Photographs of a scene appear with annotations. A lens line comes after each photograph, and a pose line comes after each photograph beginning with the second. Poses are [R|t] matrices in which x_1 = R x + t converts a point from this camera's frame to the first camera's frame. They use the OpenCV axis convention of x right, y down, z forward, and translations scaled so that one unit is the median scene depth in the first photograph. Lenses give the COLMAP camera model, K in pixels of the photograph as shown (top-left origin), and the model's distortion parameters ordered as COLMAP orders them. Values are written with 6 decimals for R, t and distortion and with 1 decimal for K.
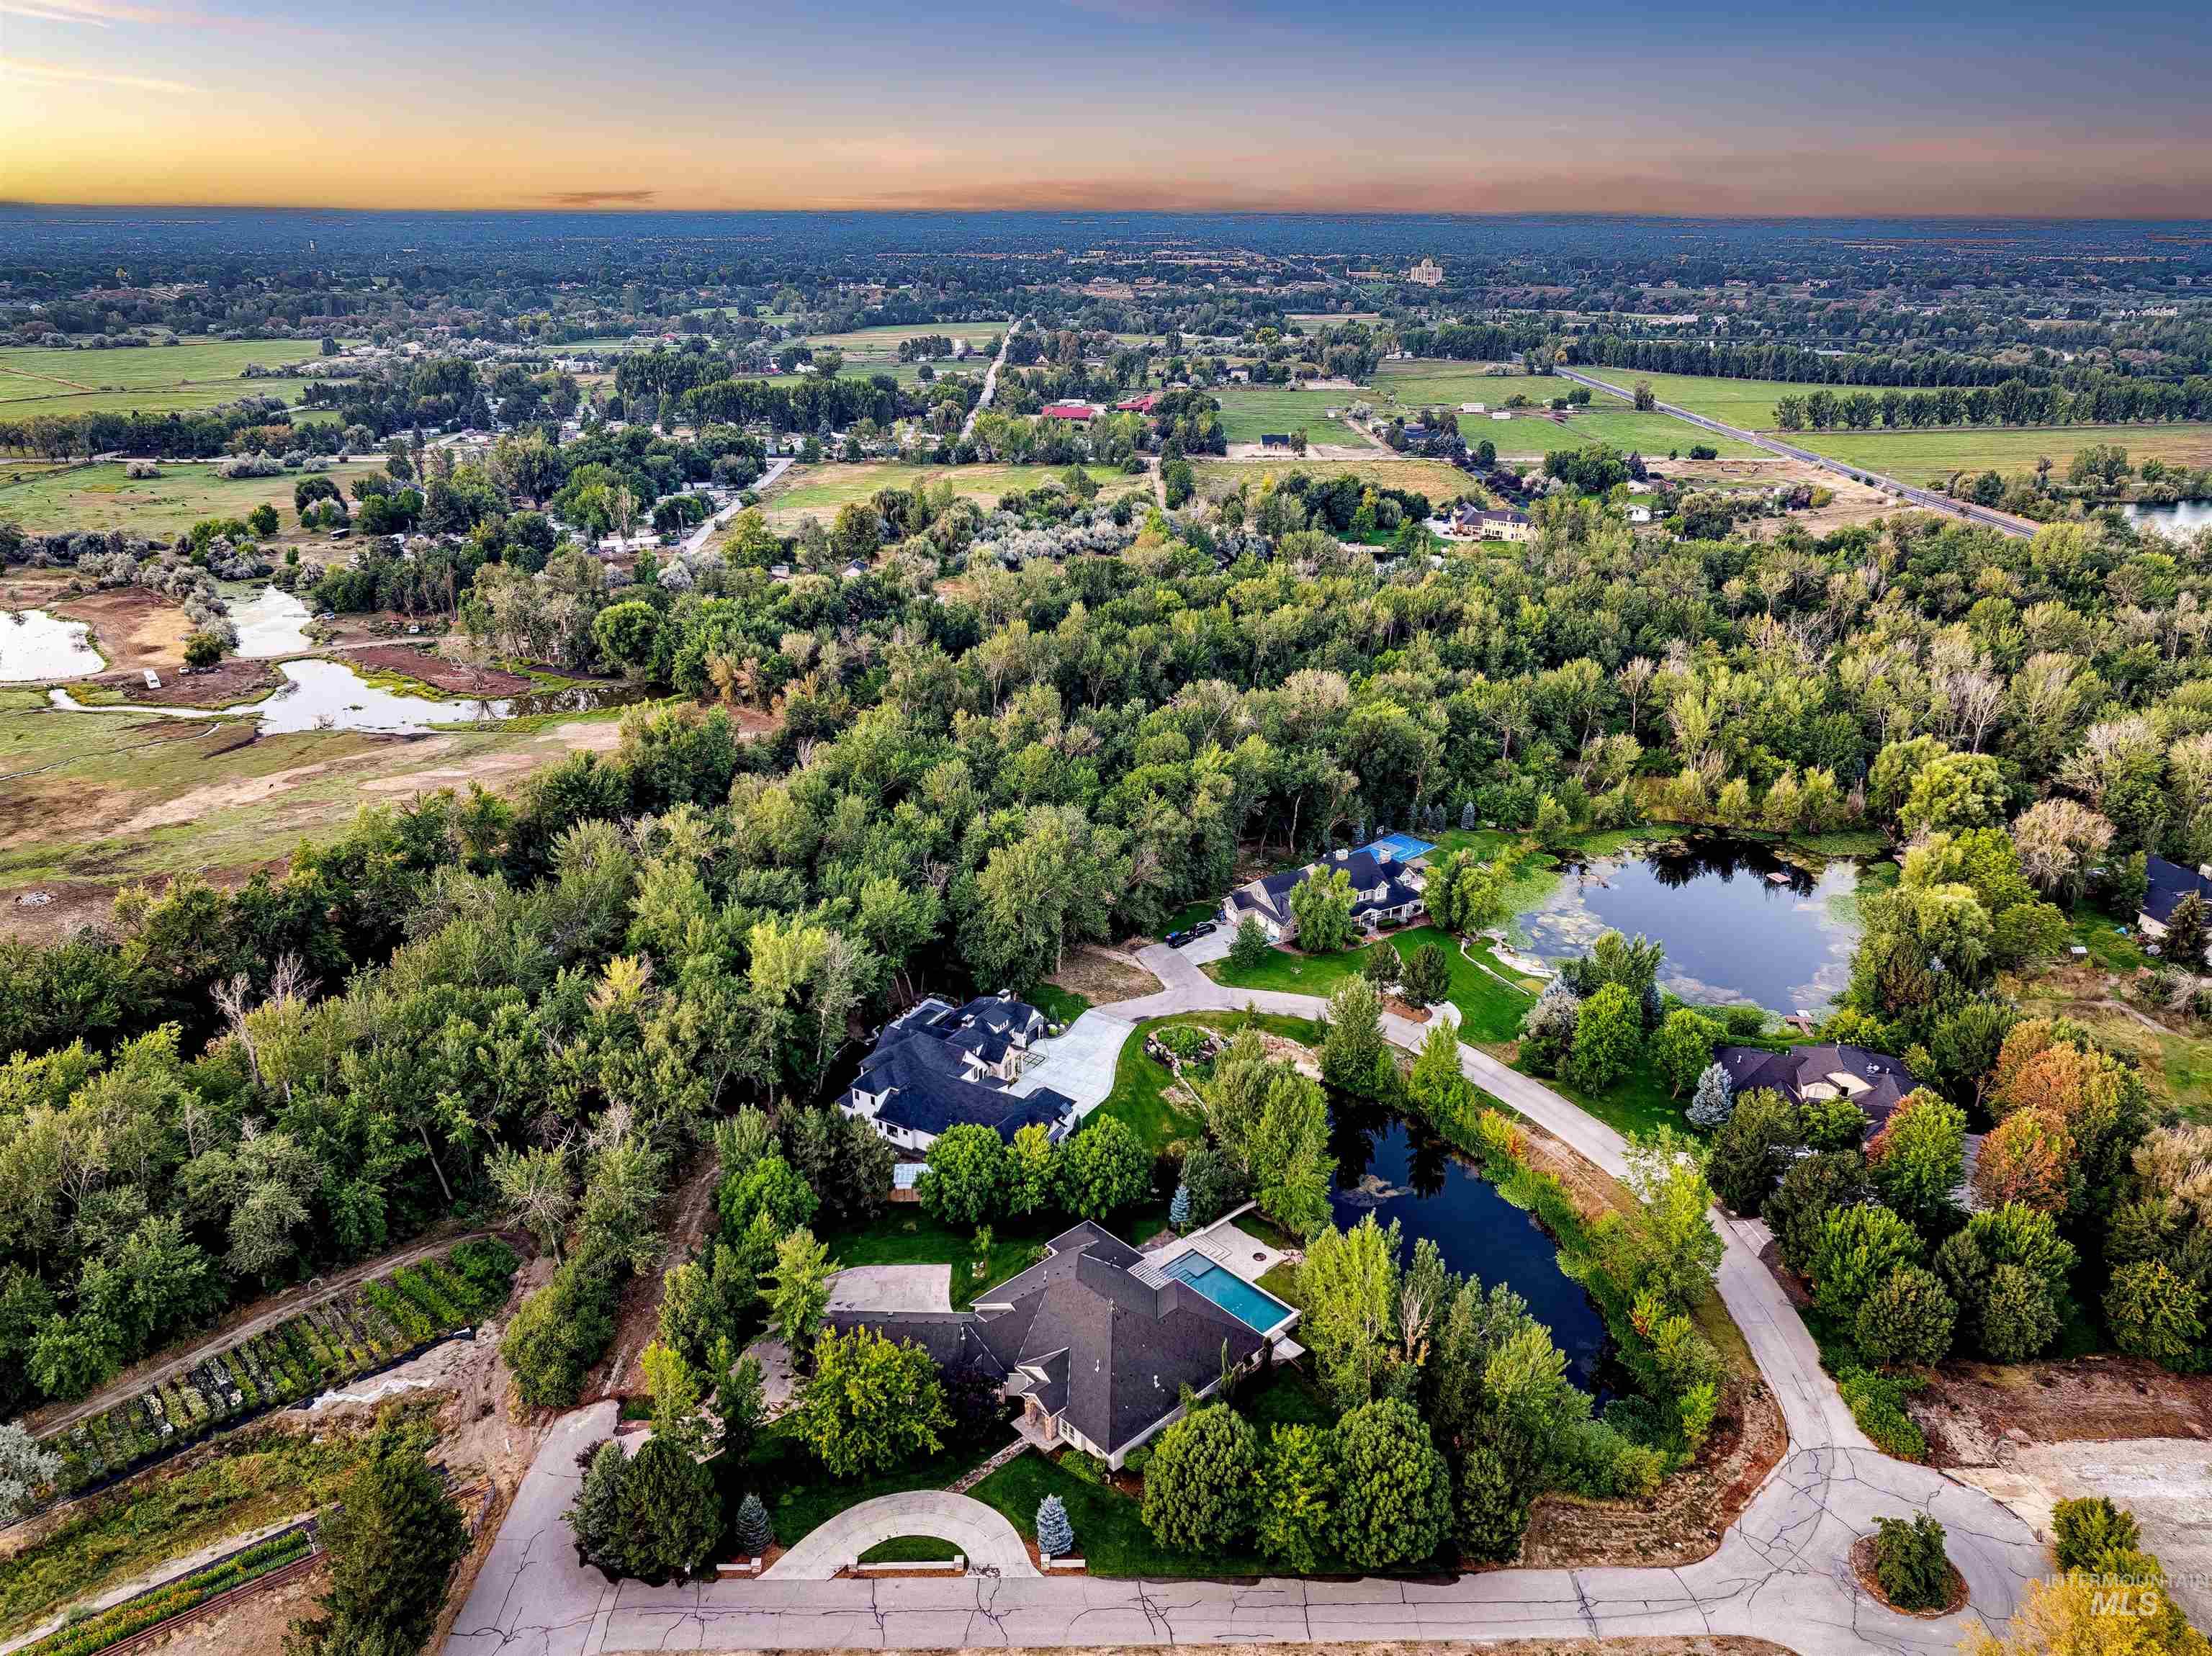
lens RADIAL K [[1561.2, 0, 1109.6], [0, 1561.2, 817.2], [0, 0, 1]] dist [-0.027495, 0.001365]
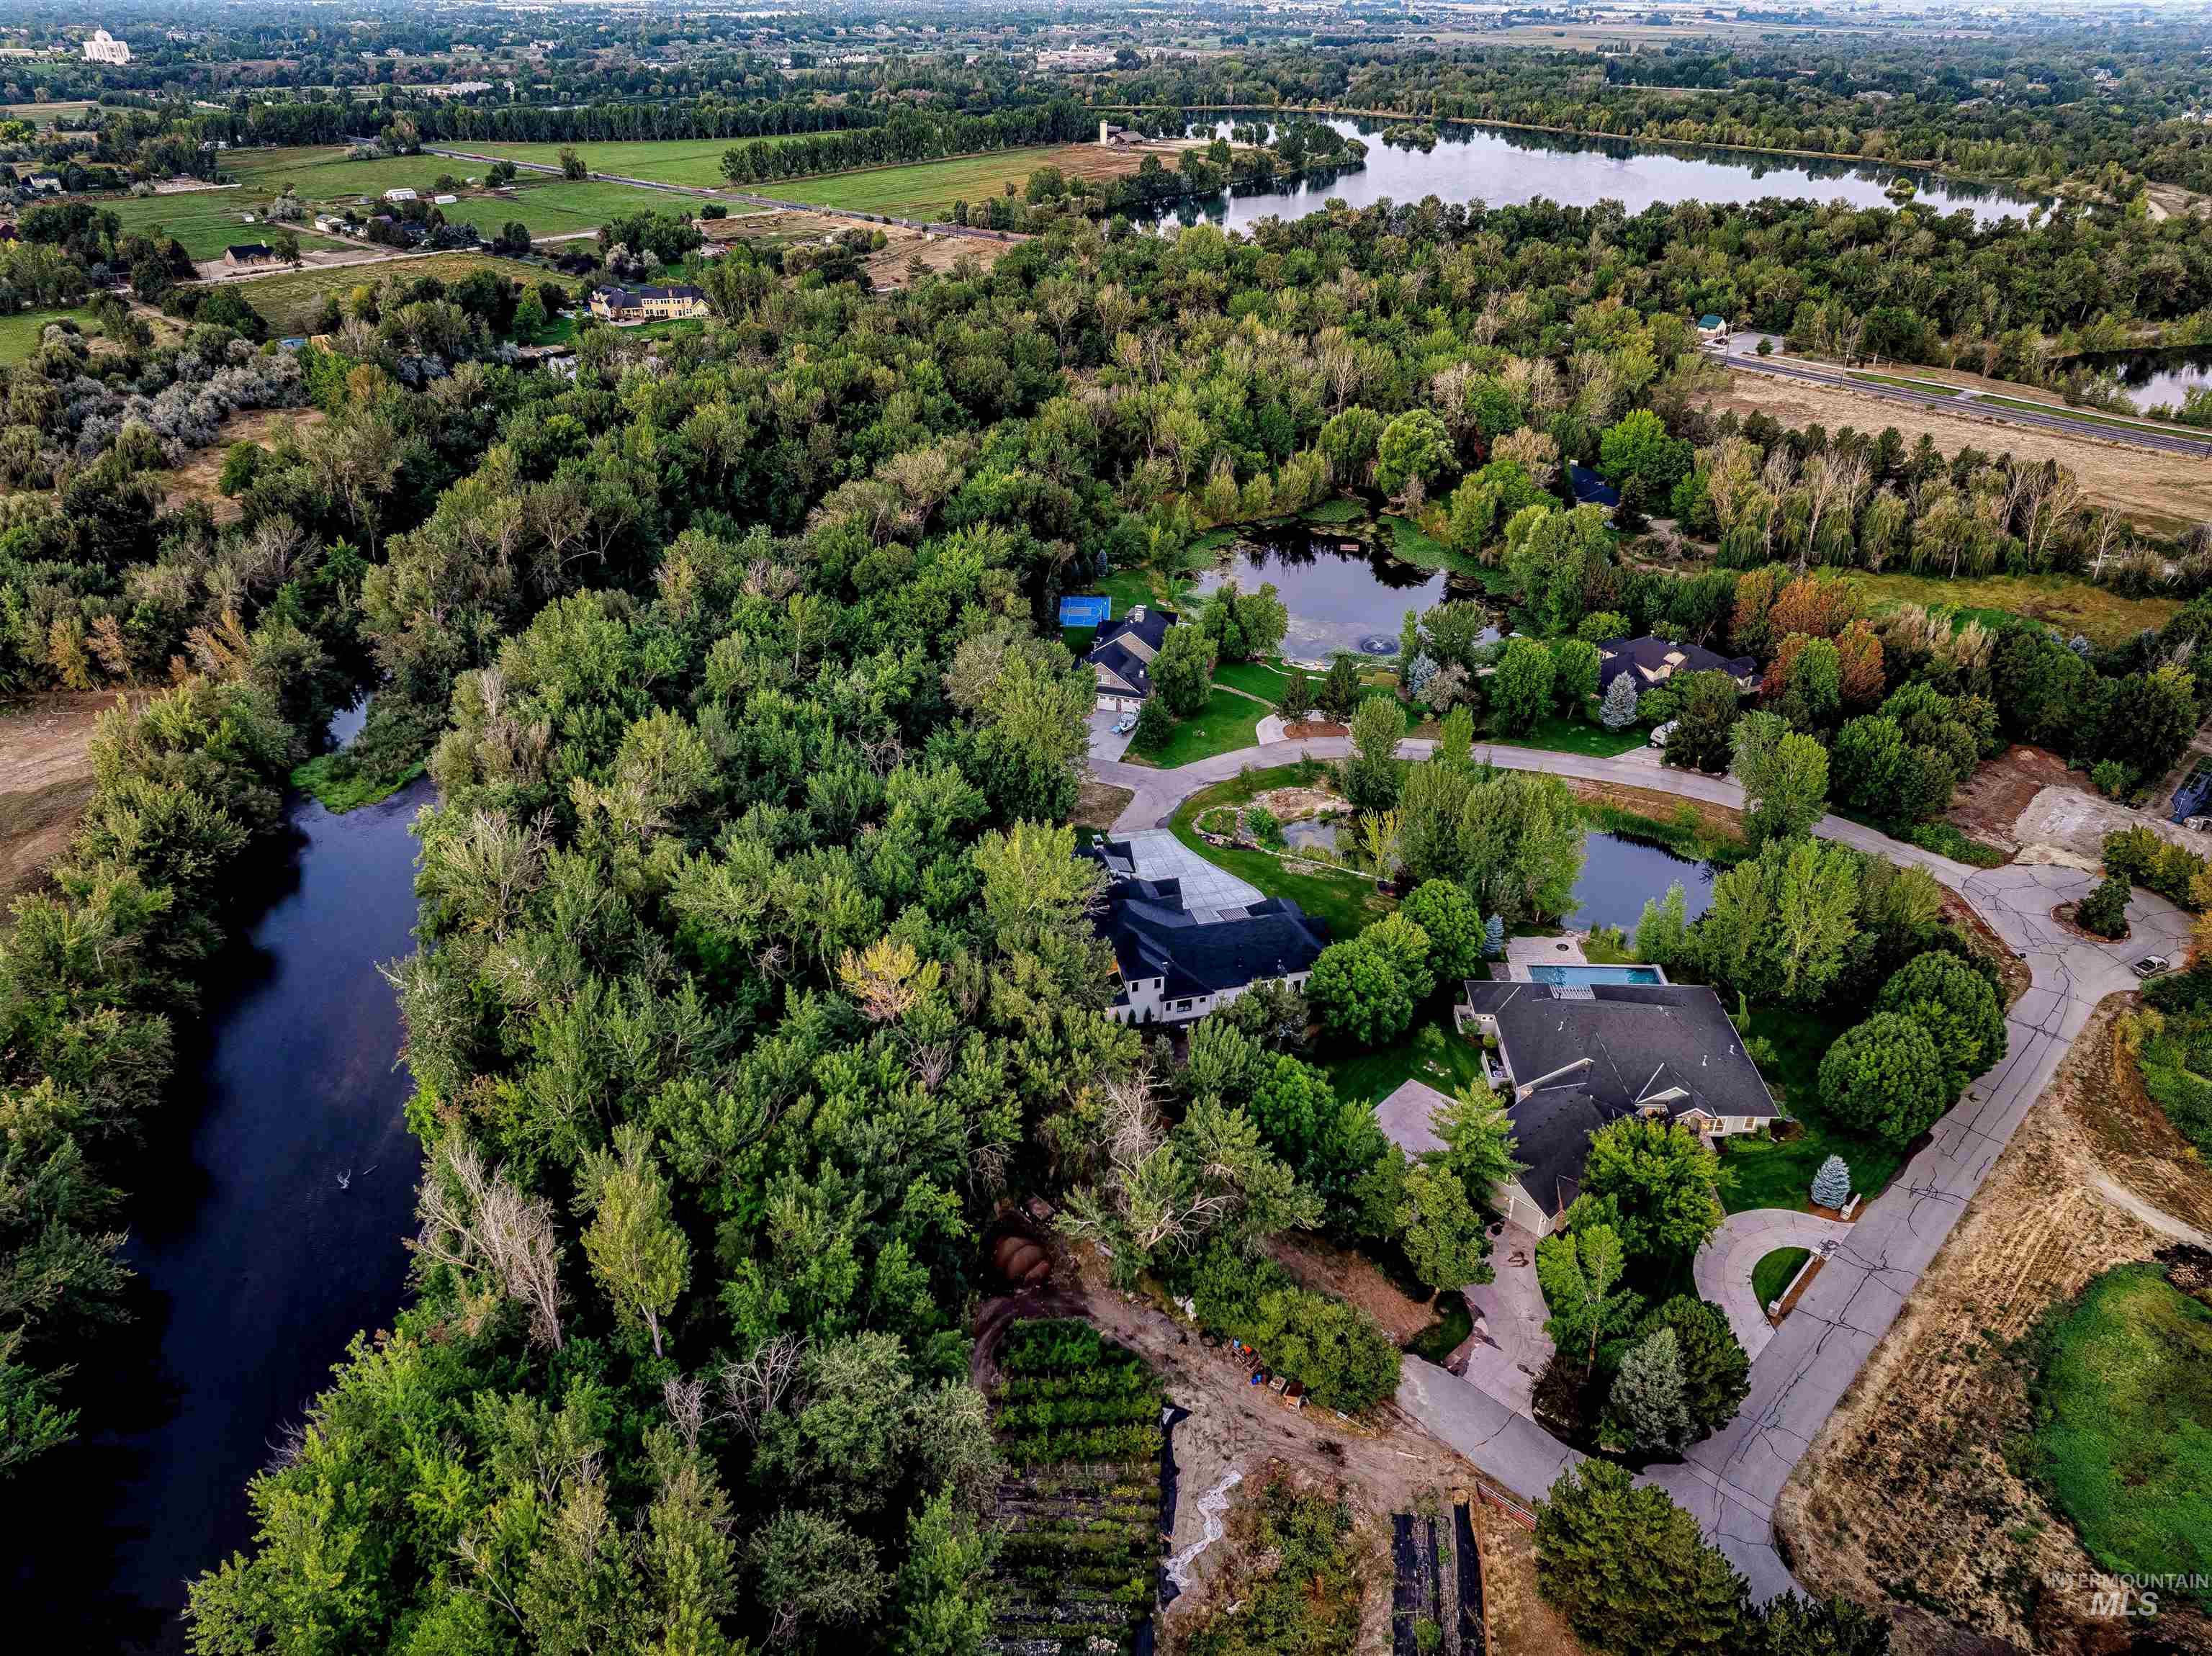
lens RADIAL K [[1561.2, 0, 1109.6], [0, 1561.2, 817.2], [0, 0, 1]] dist [-0.027495, 0.001365]
pose [[0.704392, -0.336427, 0.625019, -0.372149], [0.253508, 0.941706, 0.221187, -0.057054], [-0.662997, 0.002645, 0.748617, 0.199221]]
